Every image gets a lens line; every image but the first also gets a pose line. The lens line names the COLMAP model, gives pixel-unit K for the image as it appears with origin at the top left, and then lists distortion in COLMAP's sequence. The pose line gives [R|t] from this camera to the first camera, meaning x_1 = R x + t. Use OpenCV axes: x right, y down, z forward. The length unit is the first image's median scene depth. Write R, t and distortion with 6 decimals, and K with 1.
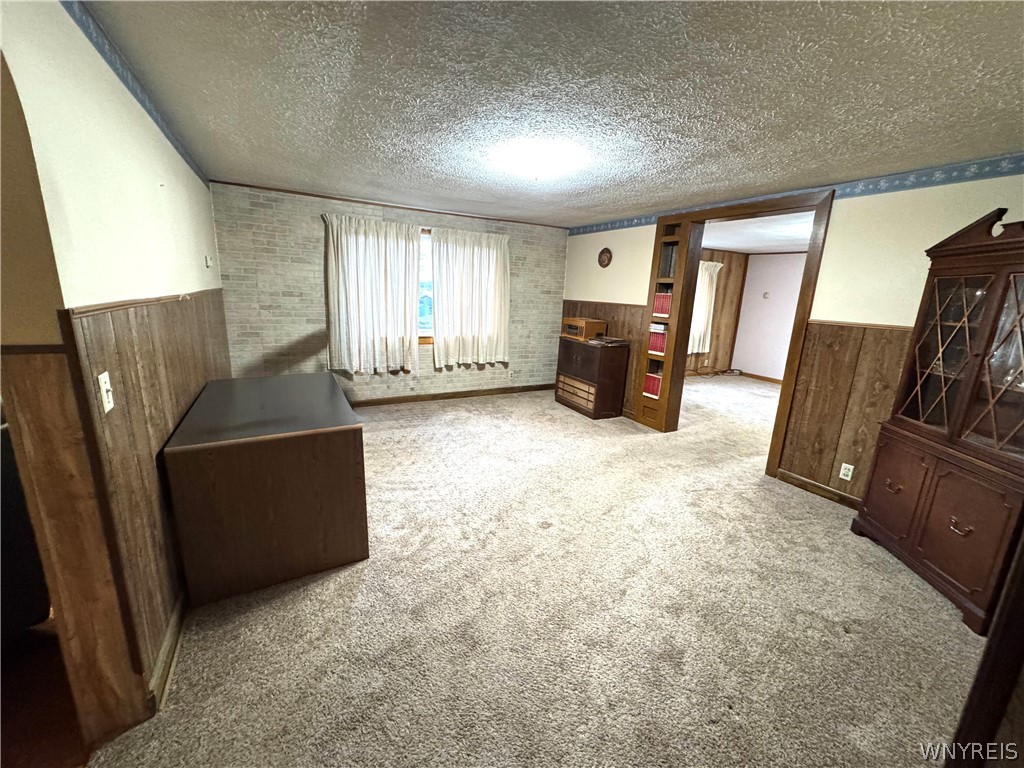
lens RADIAL K [[411.1, 0, 509.8], [0, 411.1, 390.9], [0, 0, 1]] dist [0.000155, -0.000813]
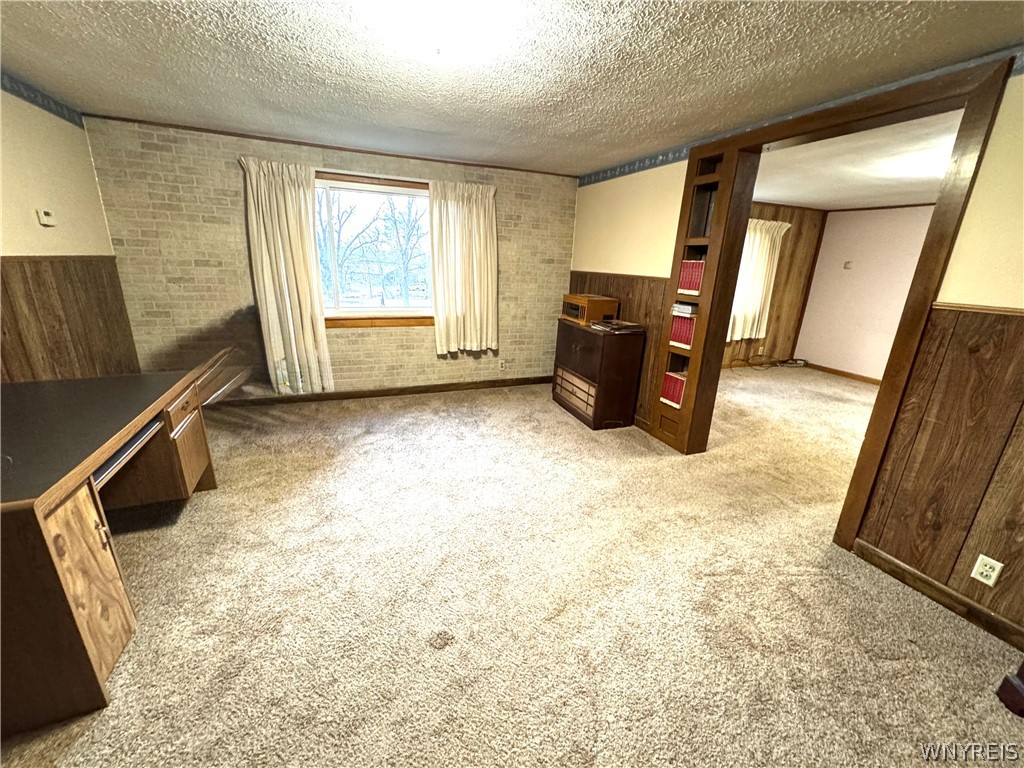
lens RADIAL K [[411.1, 0, 508.1], [0, 411.1, 389.3], [0, 0, 1]] dist [0.000155, -0.000813]
pose [[0.993009, 0.031462, -0.113770, 0.149449], [-0.024736, 0.997888, 0.060058, -0.053567], [0.115419, -0.056824, 0.991690, 0.260921]]
